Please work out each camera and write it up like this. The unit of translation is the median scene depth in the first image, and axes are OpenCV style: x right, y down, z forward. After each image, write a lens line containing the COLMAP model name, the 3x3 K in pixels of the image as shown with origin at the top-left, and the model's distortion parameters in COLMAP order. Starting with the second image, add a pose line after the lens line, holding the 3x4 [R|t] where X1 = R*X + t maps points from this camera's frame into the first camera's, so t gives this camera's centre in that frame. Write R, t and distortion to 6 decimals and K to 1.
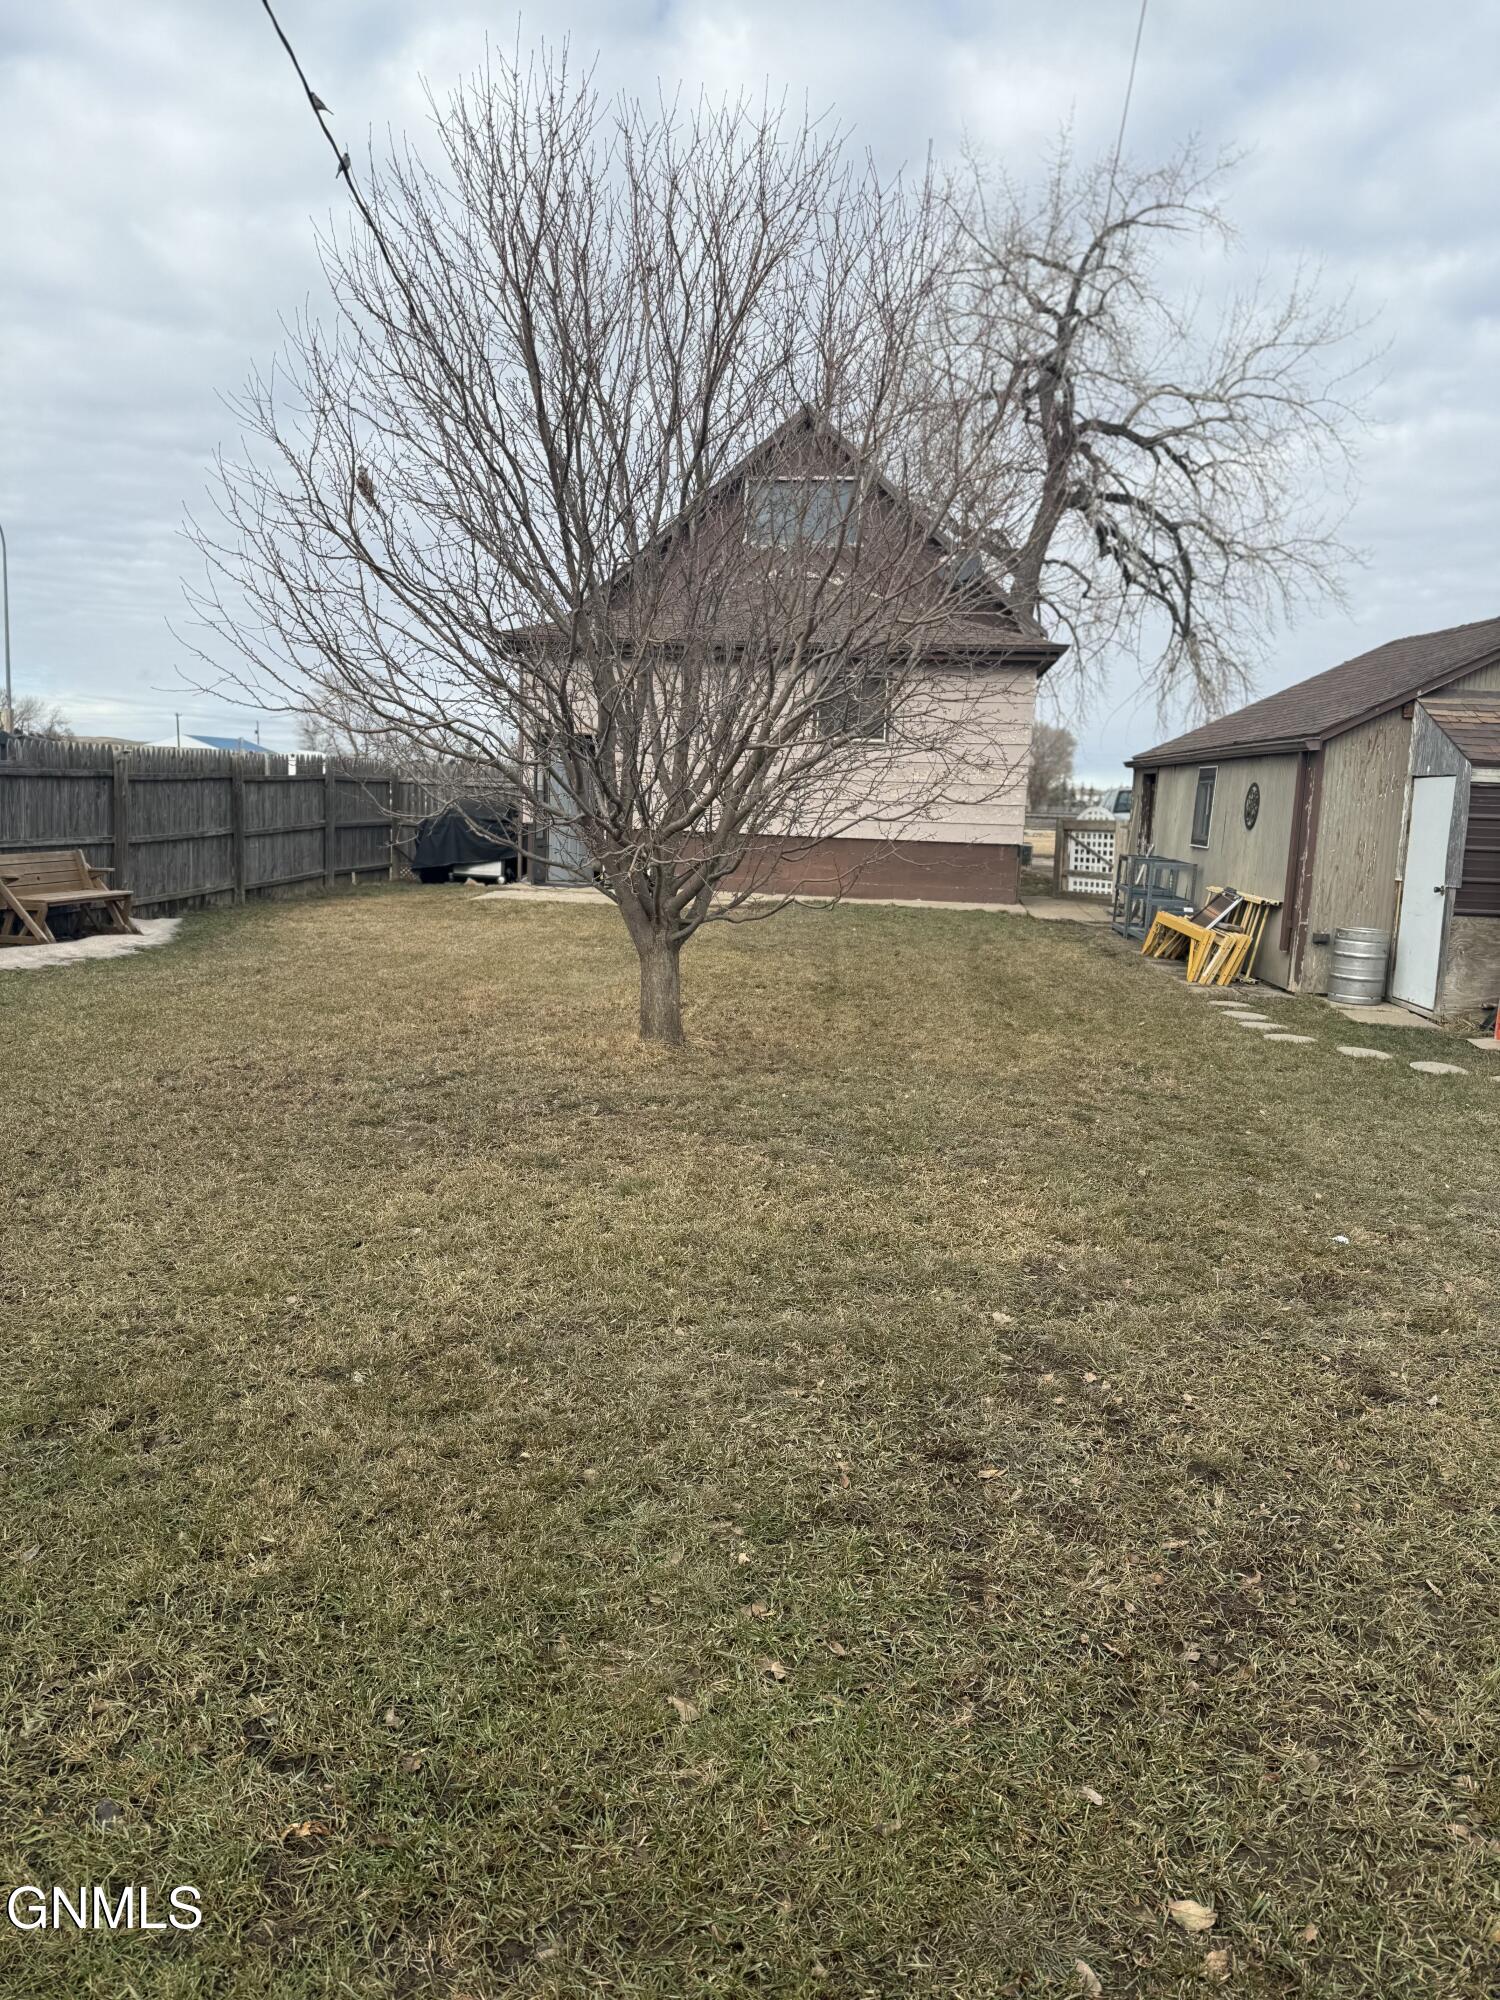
lens RADIAL K [[1397.8, 0, 750.0], [0, 1397.8, 1000.0], [0, 0, 1]] dist [-0.000572, 0.002547]
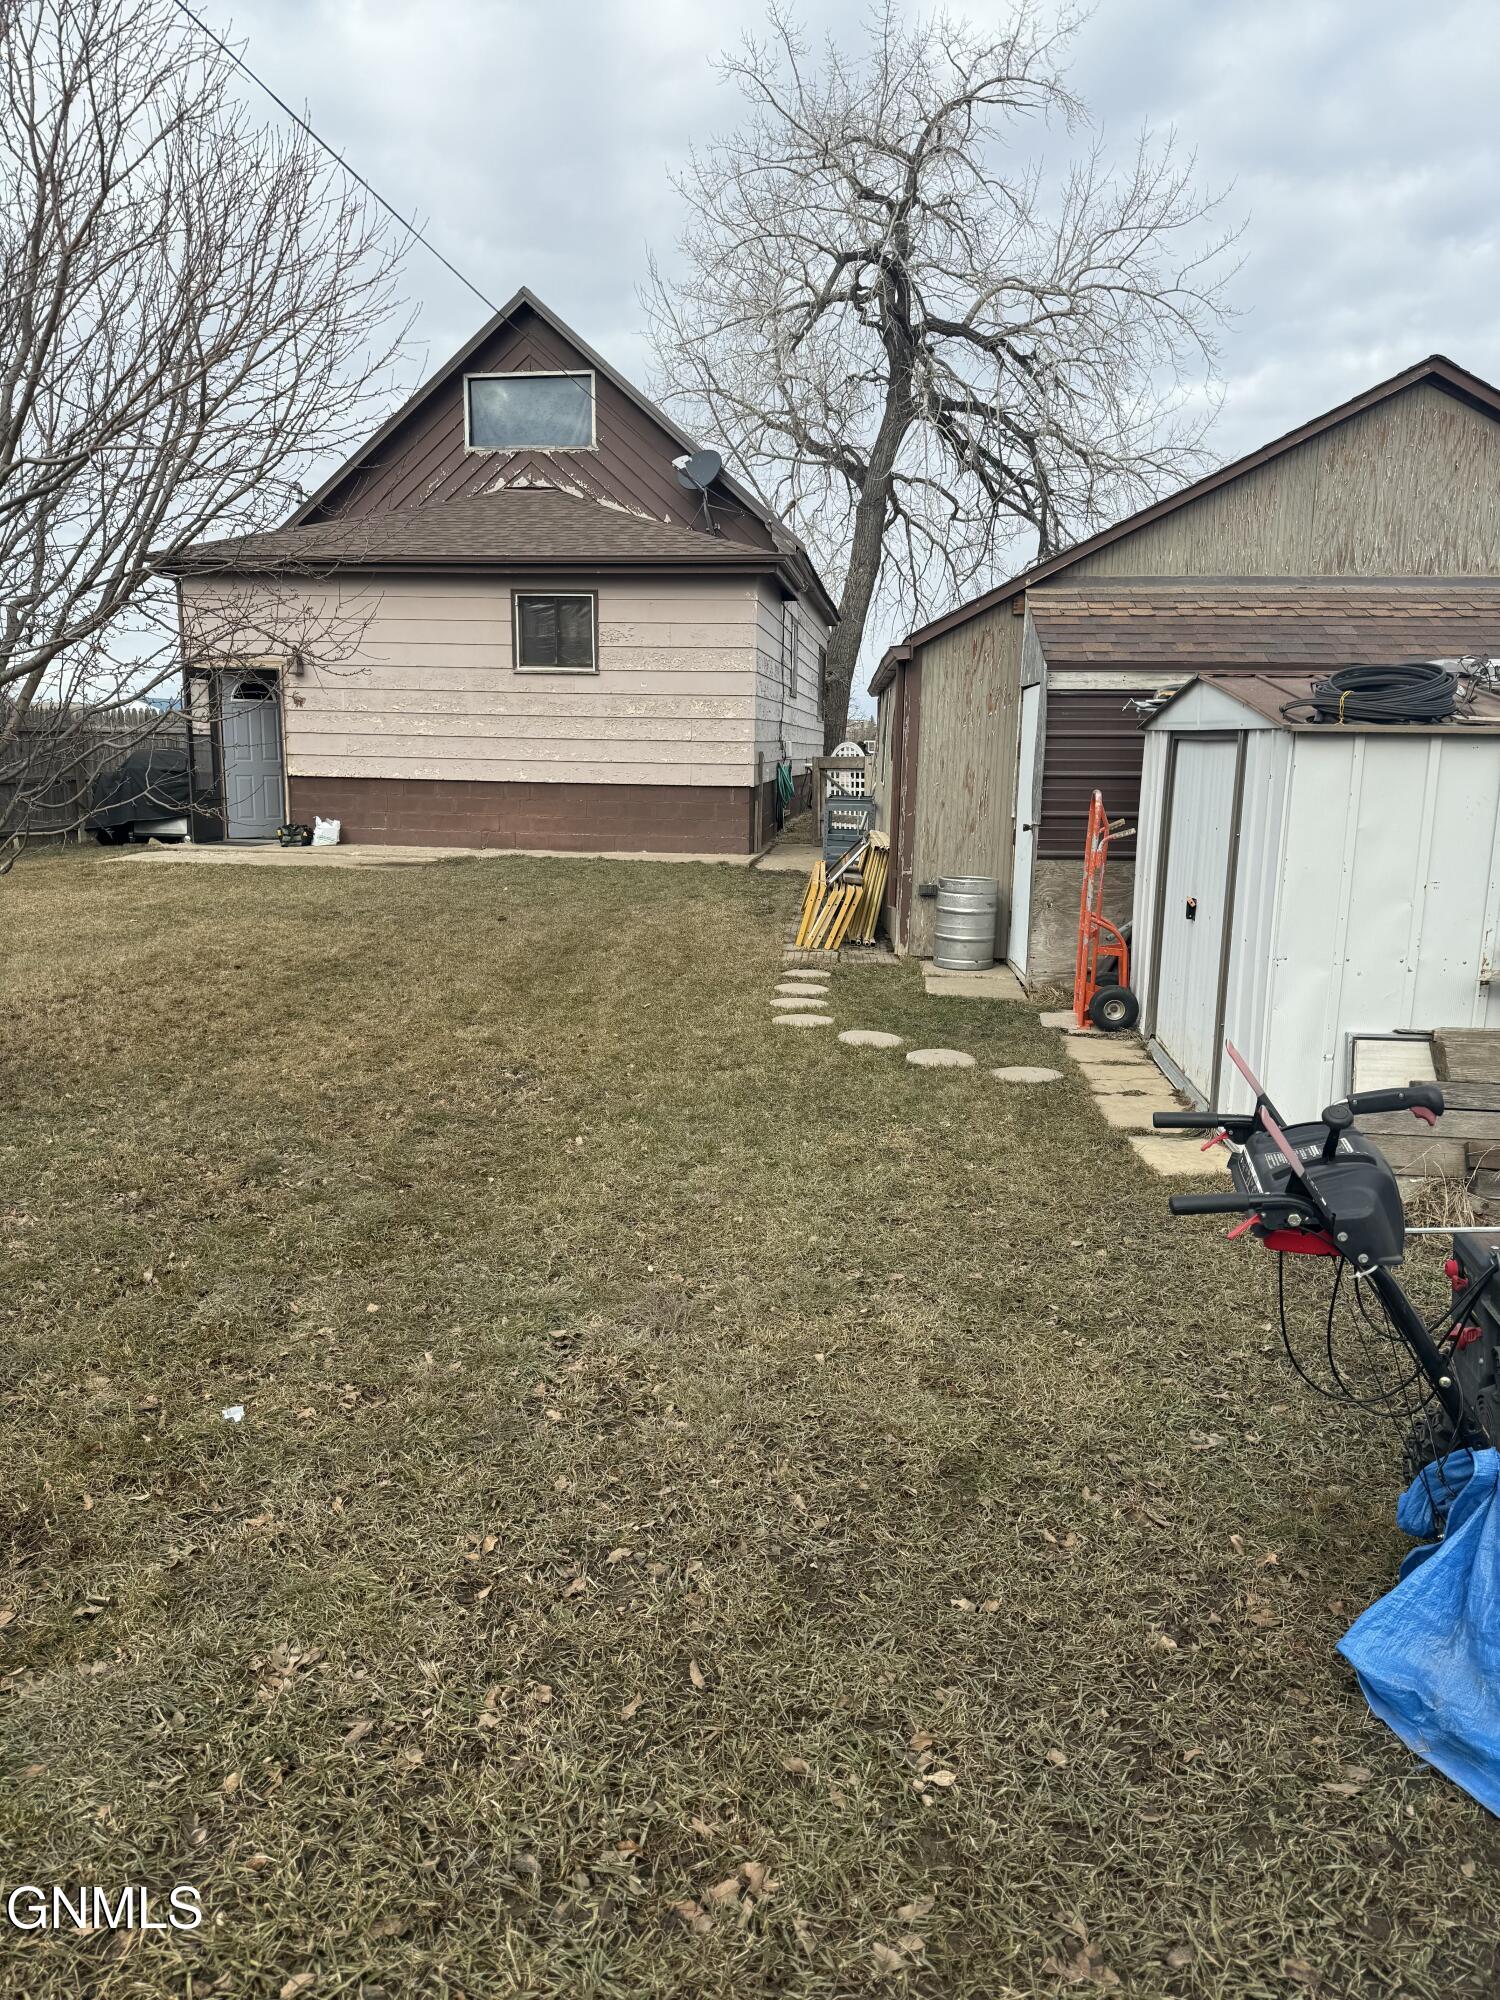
lens RADIAL K [[1403.2, 0, 750.0], [0, 1403.2, 1000.0], [0, 0, 1]] dist [0.001112, -0.006766]
pose [[0.999759, -0.021947, -0.000453, 0.120056], [0.021950, 0.999207, 0.033216, -0.003742], [-0.000276, -0.033218, 0.999448, 0.070837]]
